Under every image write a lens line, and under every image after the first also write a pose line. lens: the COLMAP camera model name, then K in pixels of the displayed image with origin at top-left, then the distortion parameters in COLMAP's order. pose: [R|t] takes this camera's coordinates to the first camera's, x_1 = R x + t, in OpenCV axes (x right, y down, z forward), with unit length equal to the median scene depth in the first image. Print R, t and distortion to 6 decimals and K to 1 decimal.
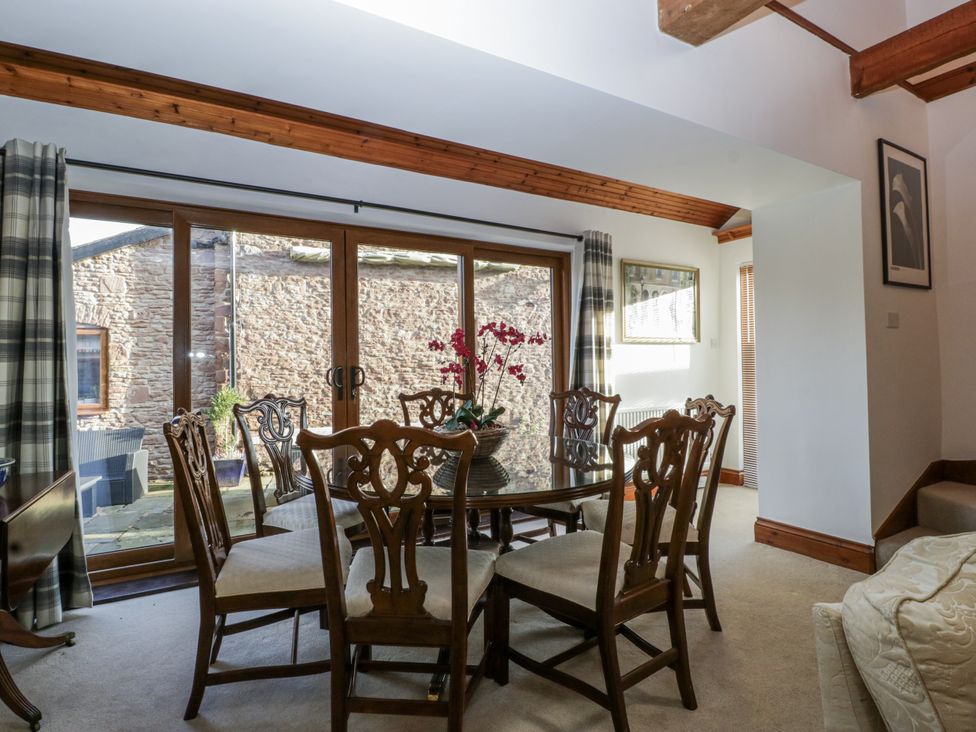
lens RADIAL K [[506.9, 0, 482.6], [0, 506.9, 350.3], [0, 0, 1]] dist [-0.003777, -0.010672]
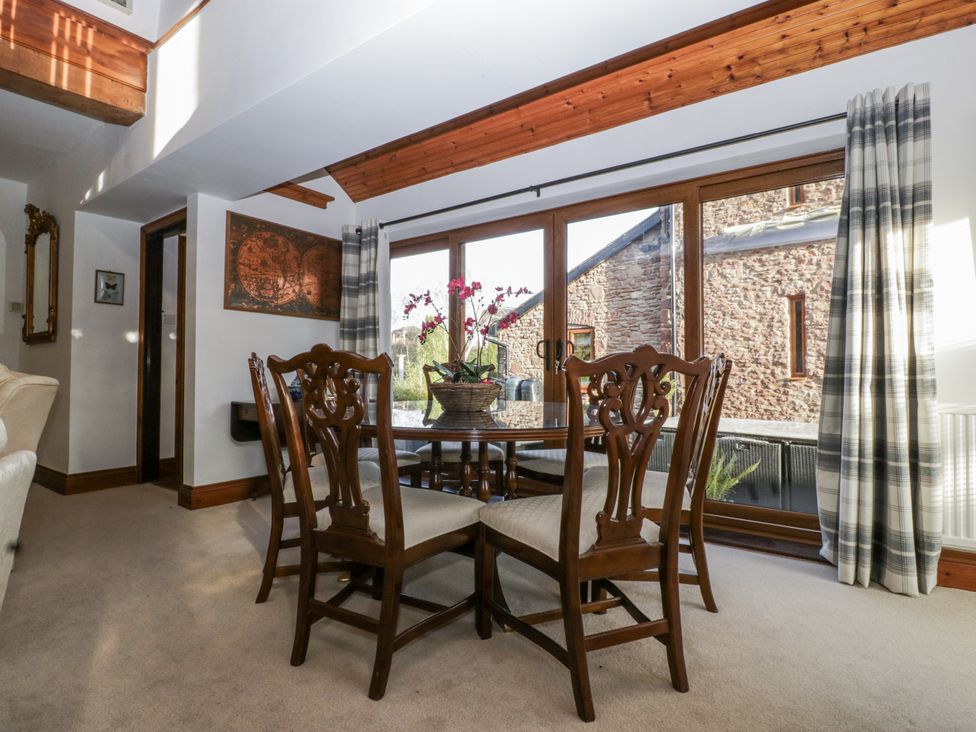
lens RADIAL K [[506.9, 0, 481.3], [0, 506.9, 366.2], [0, 0, 1]] dist [-0.003777, -0.010672]
pose [[0.410625, 0.000670, -0.911804, 0.299000], [0.020422, 0.999742, 0.009932, 0.034391], [0.911575, -0.022699, 0.410506, 0.185931]]
